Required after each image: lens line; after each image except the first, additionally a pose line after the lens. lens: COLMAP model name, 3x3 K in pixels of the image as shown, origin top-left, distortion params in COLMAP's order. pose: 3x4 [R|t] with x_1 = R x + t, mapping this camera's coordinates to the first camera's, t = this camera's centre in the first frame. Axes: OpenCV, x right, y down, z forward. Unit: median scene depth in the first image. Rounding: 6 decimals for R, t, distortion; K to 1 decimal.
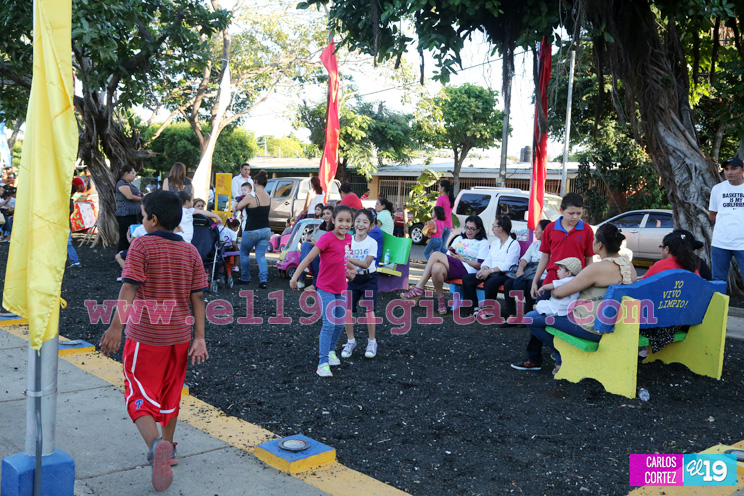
lens RADIAL K [[761.6, 0, 372.0], [0, 761.6, 246.4], [0, 0, 1]] dist [0.001396, 0.000000]
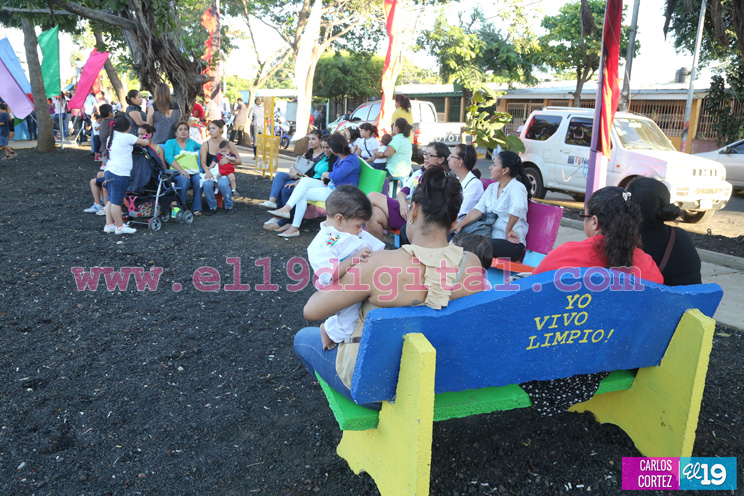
lens RADIAL K [[639.8, 0, 371.3], [0, 639.8, 250.4], [0, 0, 1]] dist [-0.021671, 0.007023]
pose [[0.964196, 0.044835, -0.261375, 0.100463], [-0.009103, 0.990620, 0.136344, -0.009093], [0.265036, -0.129083, 0.955559, 0.155704]]
